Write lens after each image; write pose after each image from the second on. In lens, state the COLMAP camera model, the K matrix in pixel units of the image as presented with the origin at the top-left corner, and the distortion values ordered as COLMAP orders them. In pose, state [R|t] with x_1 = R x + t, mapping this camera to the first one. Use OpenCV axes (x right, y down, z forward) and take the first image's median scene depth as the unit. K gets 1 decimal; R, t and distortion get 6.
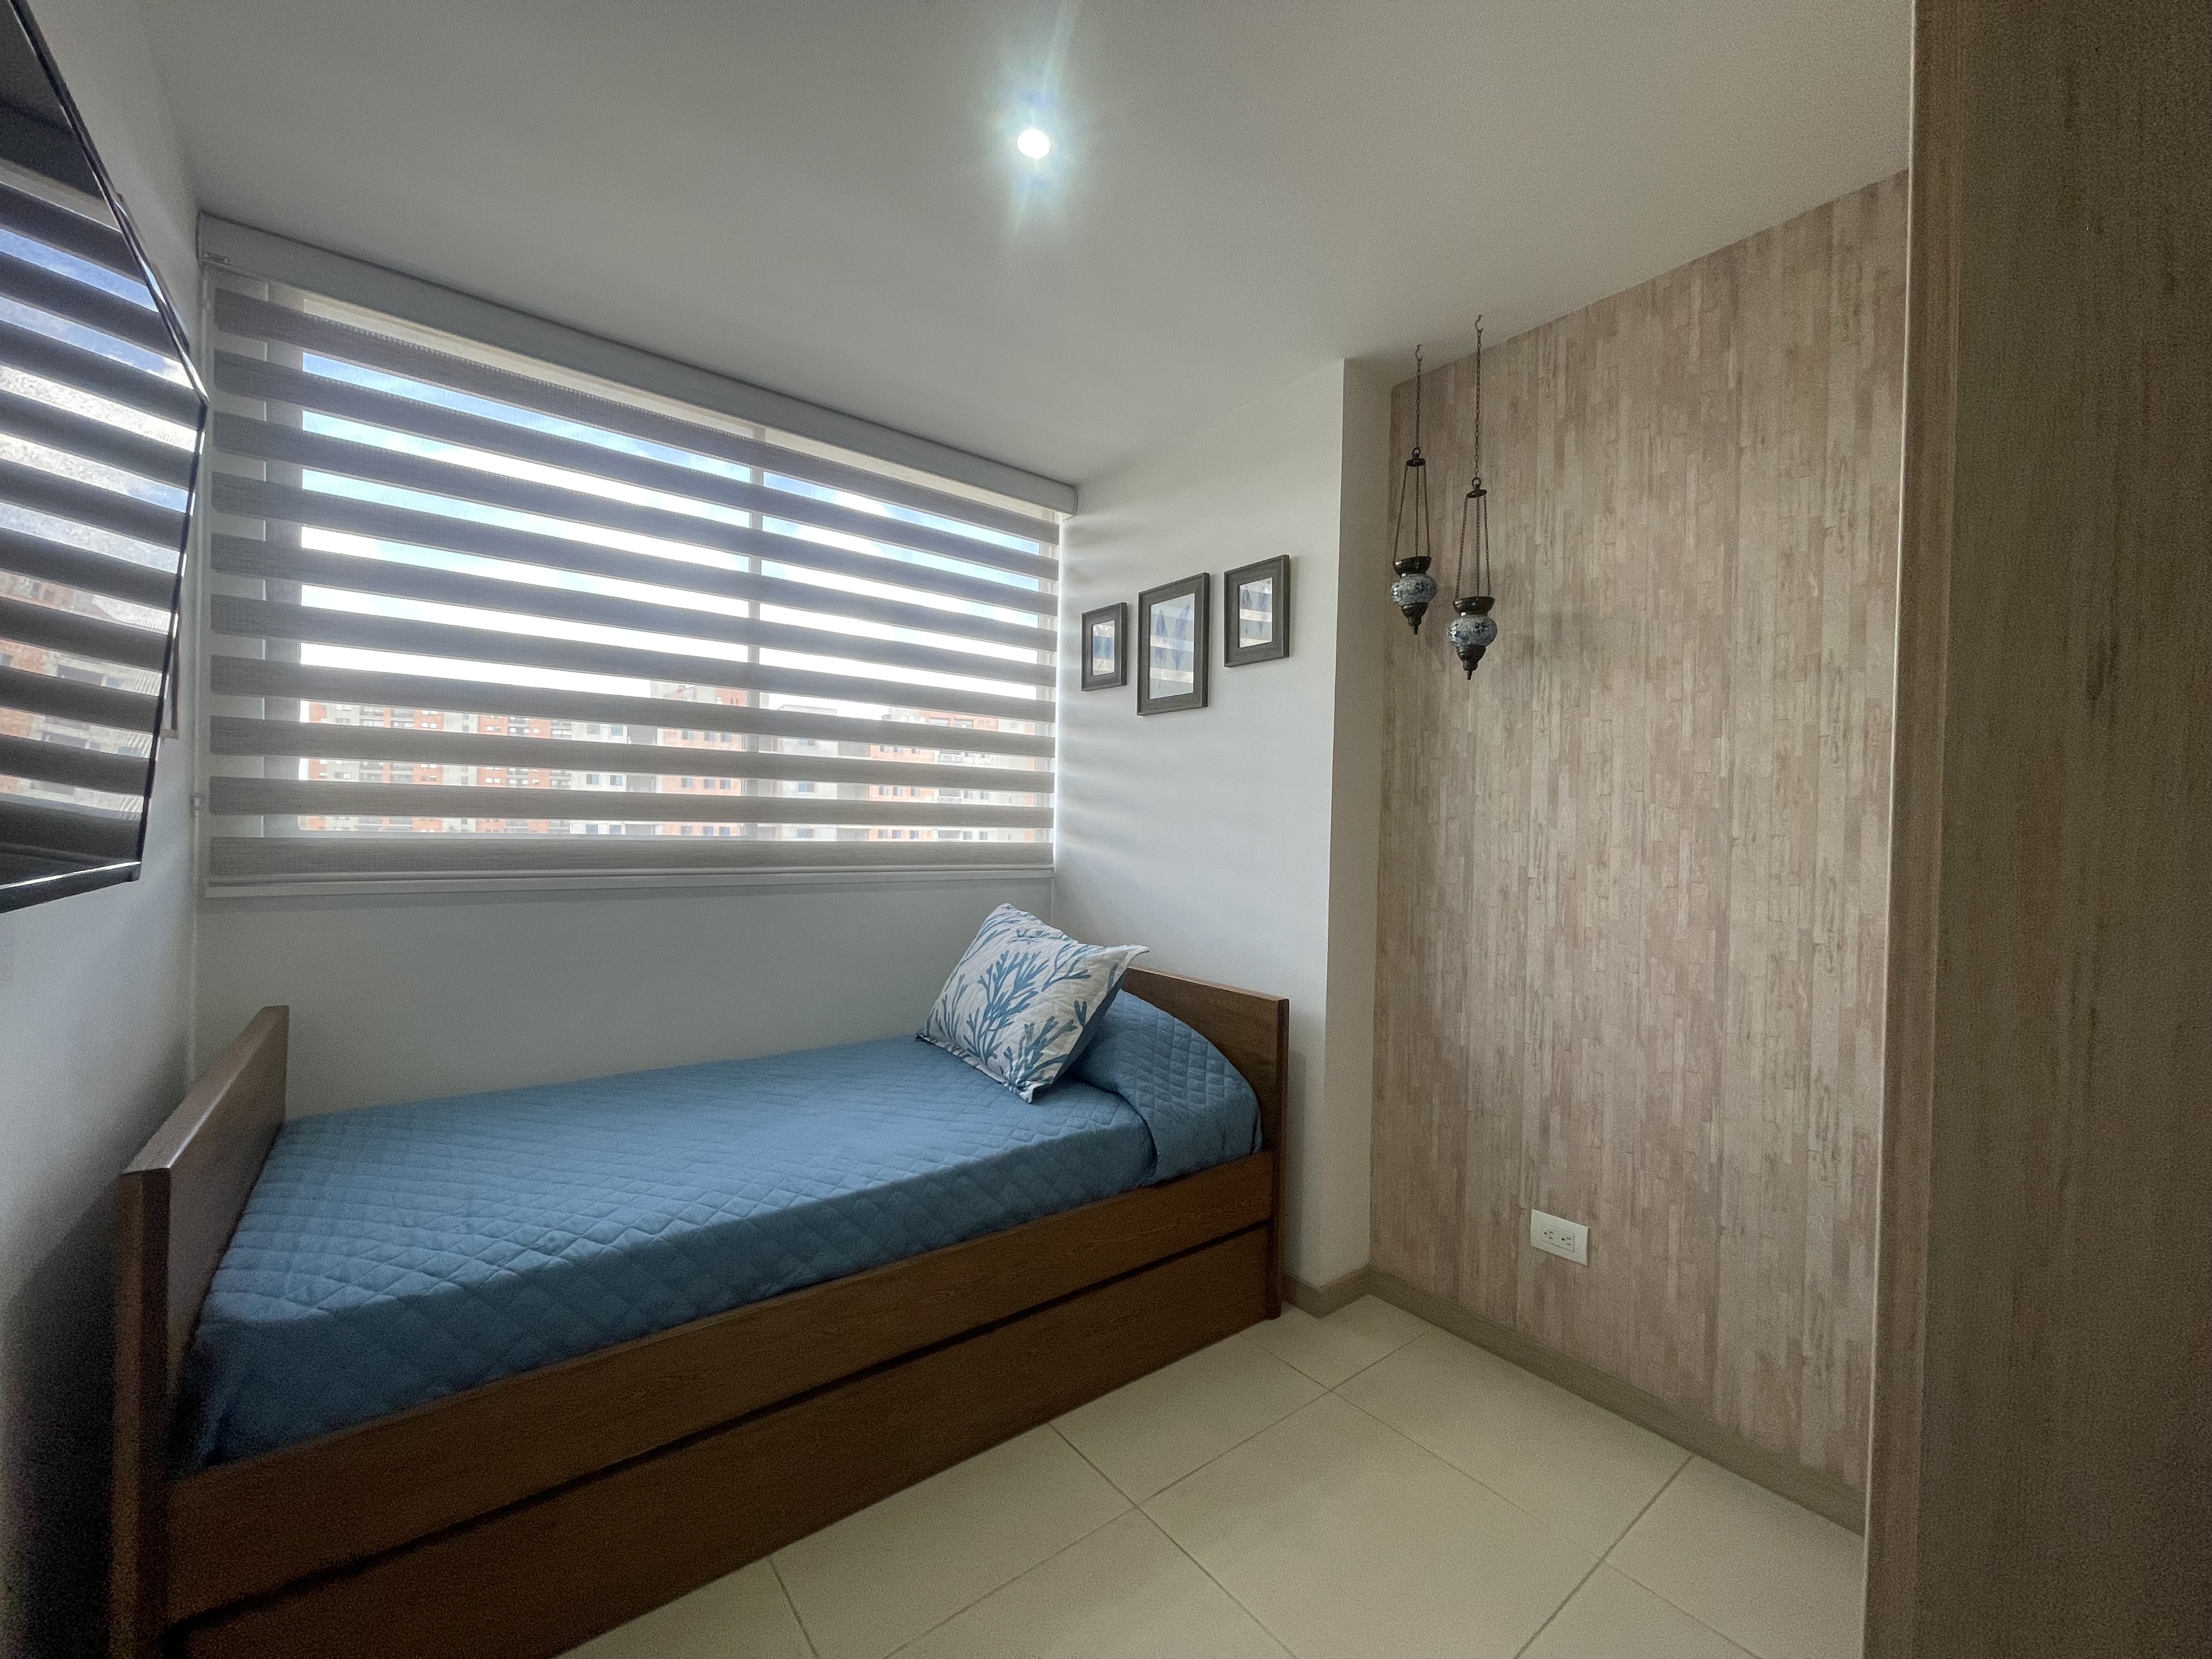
lens RADIAL K [[889.2, 0, 1102.7], [0, 889.2, 839.2], [0, 0, 1]] dist [-0.001288, -0.000366]
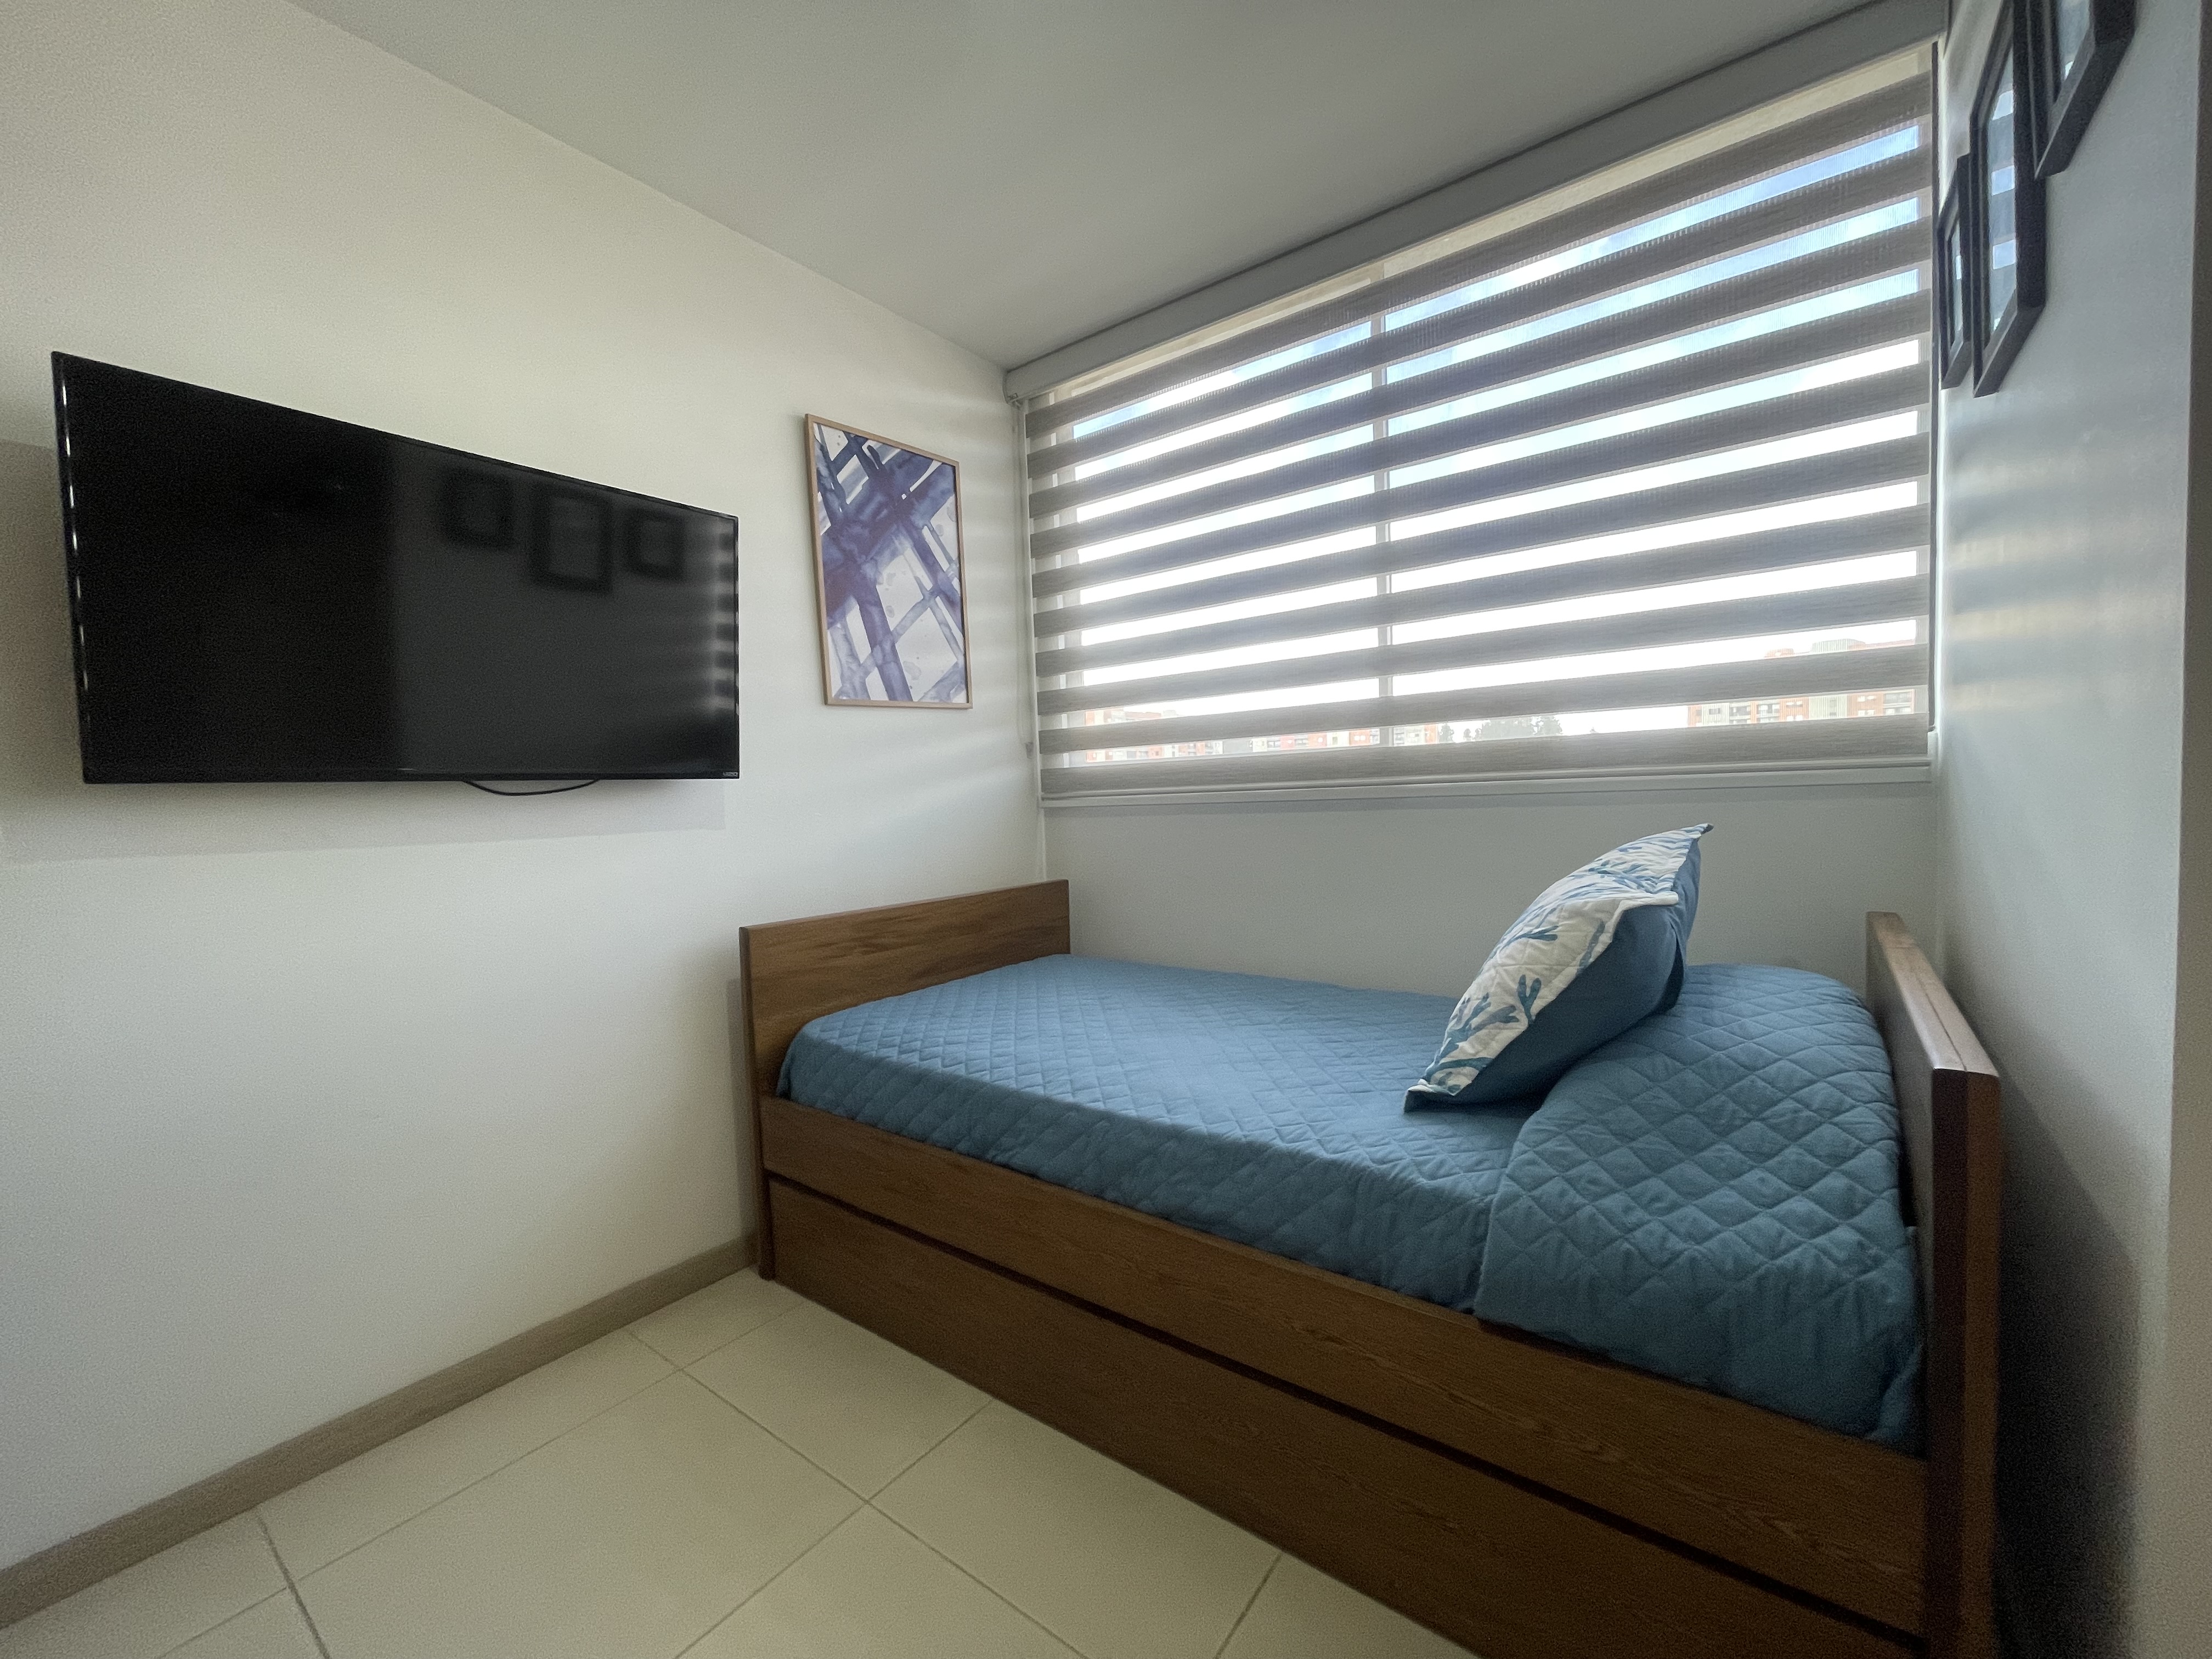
lens RADIAL K [[901.4, 0, 1096.1], [0, 901.4, 837.5], [0, 0, 1]] dist [0.000391, -0.000293]
pose [[0.248563, 0.018185, -0.968445, 0.505031], [0.030843, 0.999168, 0.026678, 0.071965], [0.968125, -0.036501, 0.247795, 0.627400]]
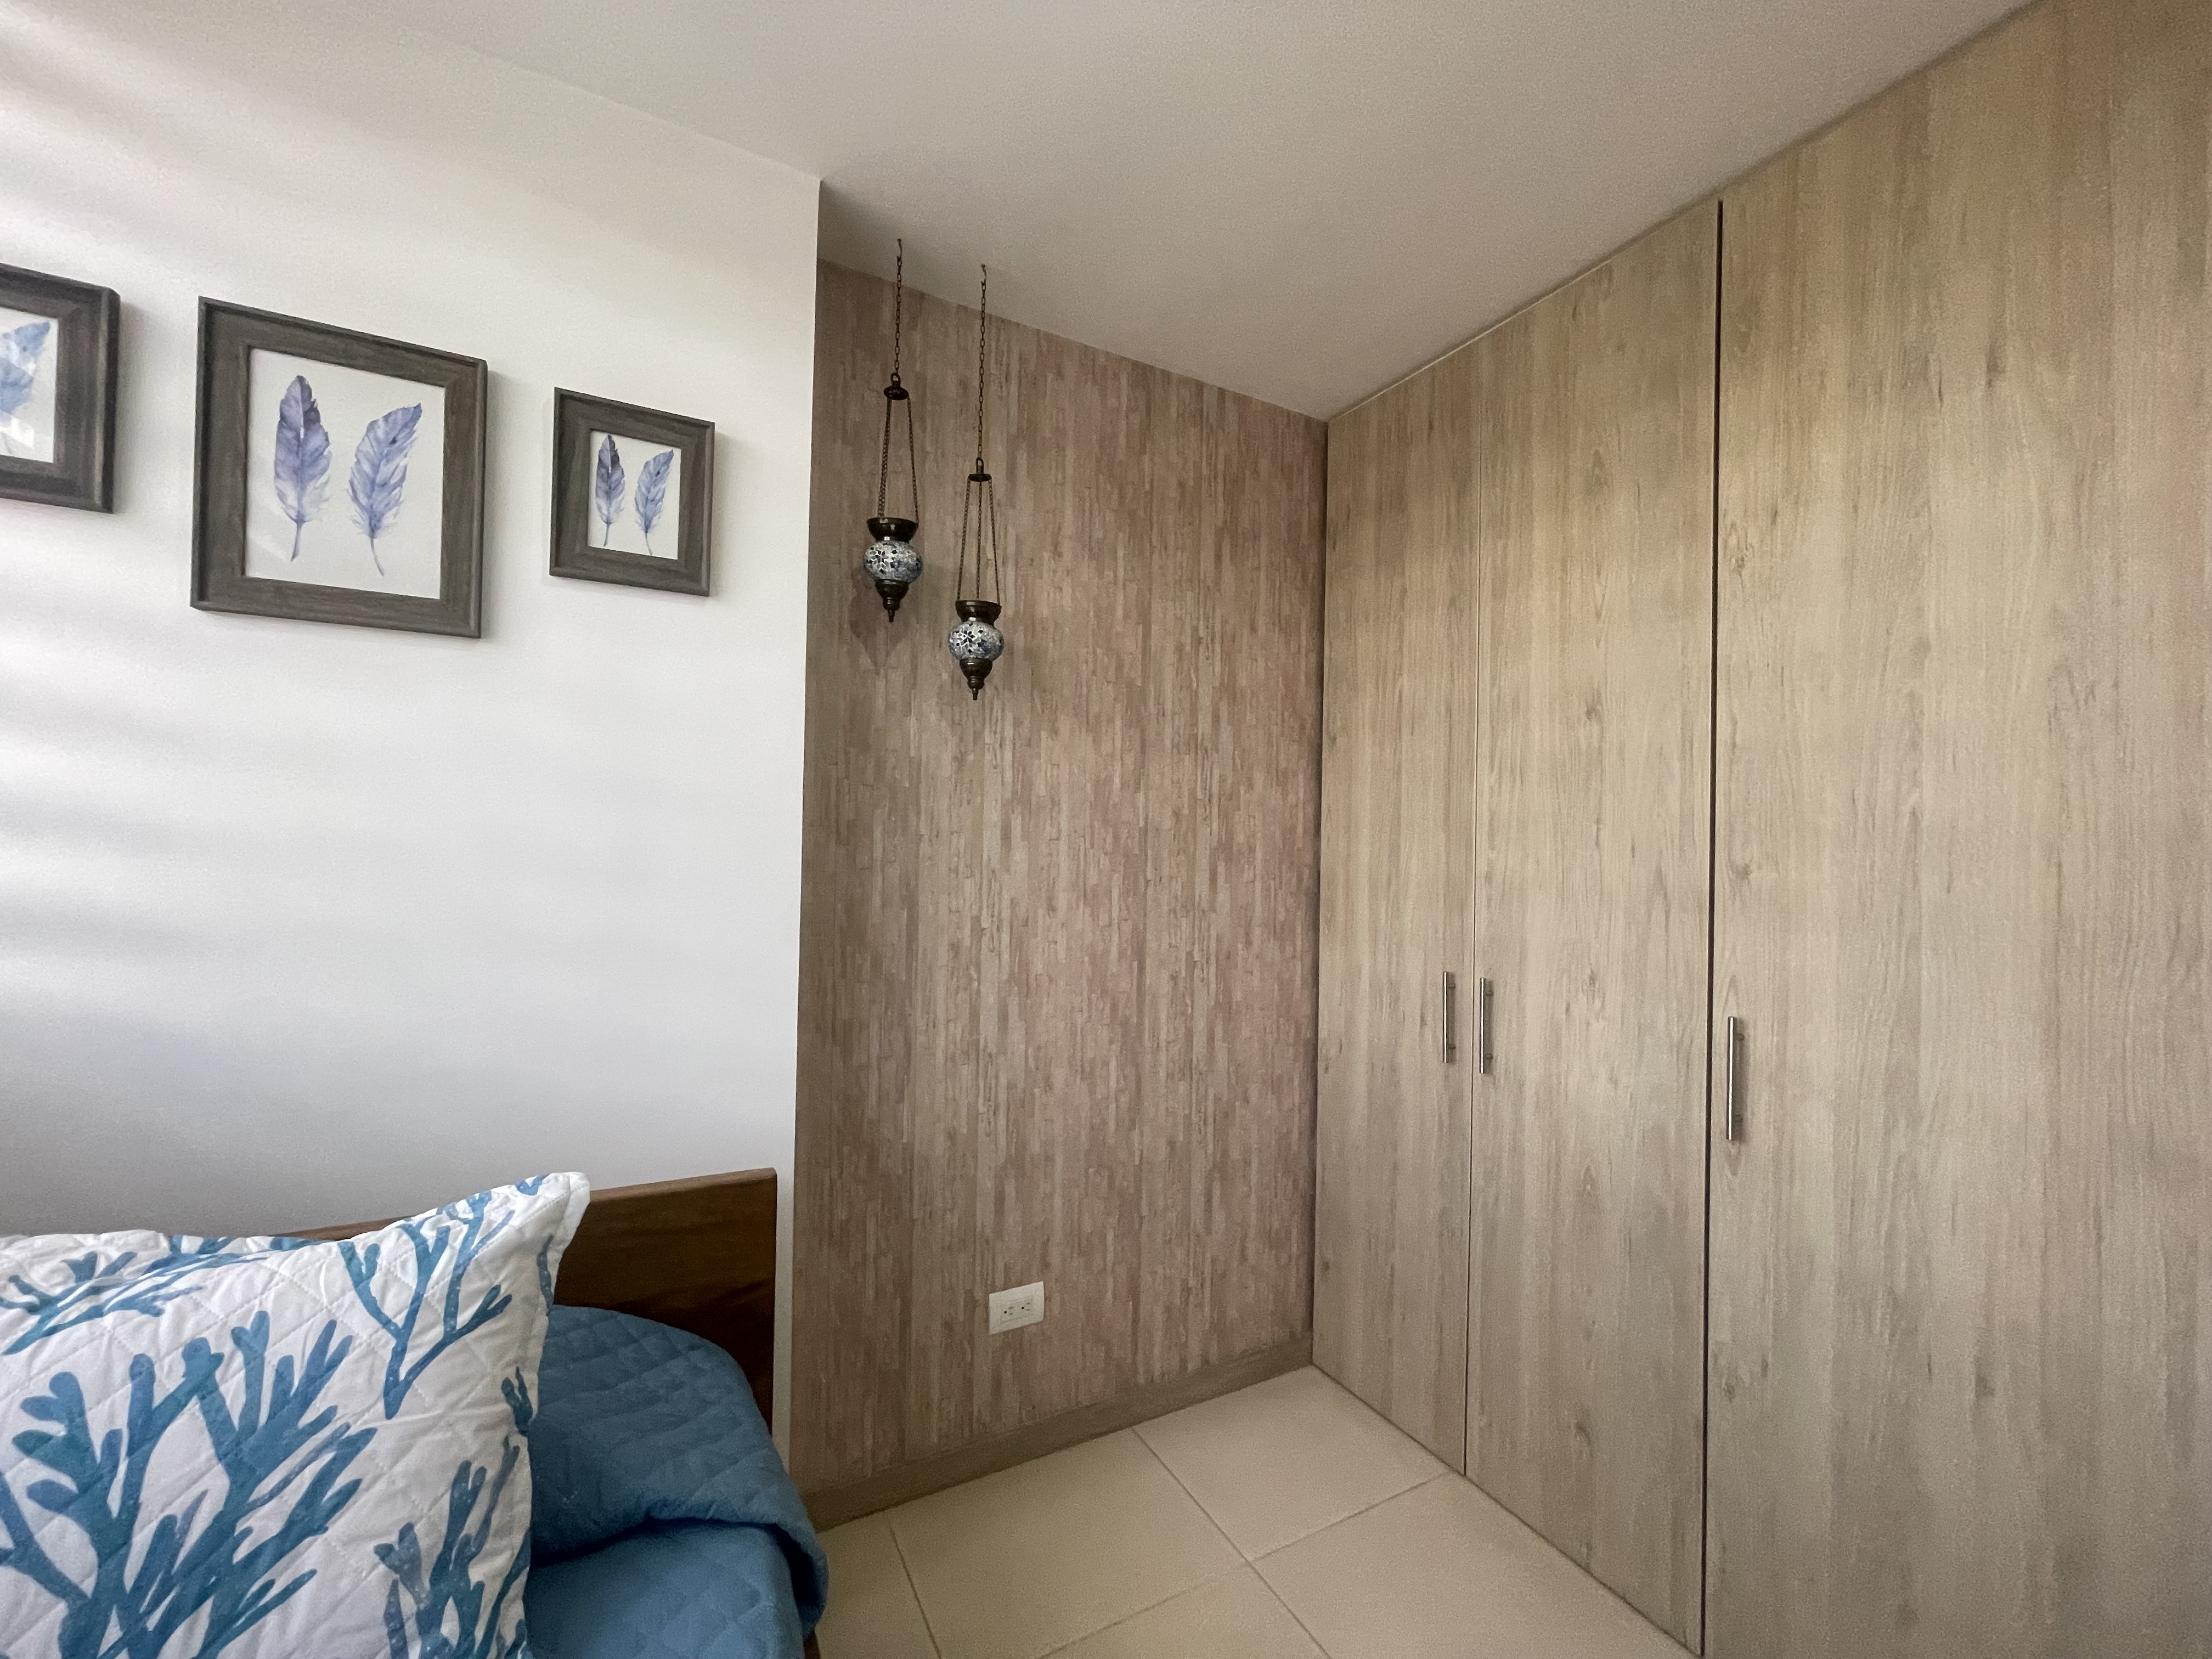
lens RADIAL K [[889.2, 0, 1103.5], [0, 889.2, 841.9], [0, 0, 1]] dist [0.024756, -0.009872]
pose [[0.172470, -0.013455, 0.984923, -0.386696], [-0.002151, 0.999899, 0.014036, -0.057685], [-0.985012, -0.004540, 0.172424, 0.732230]]
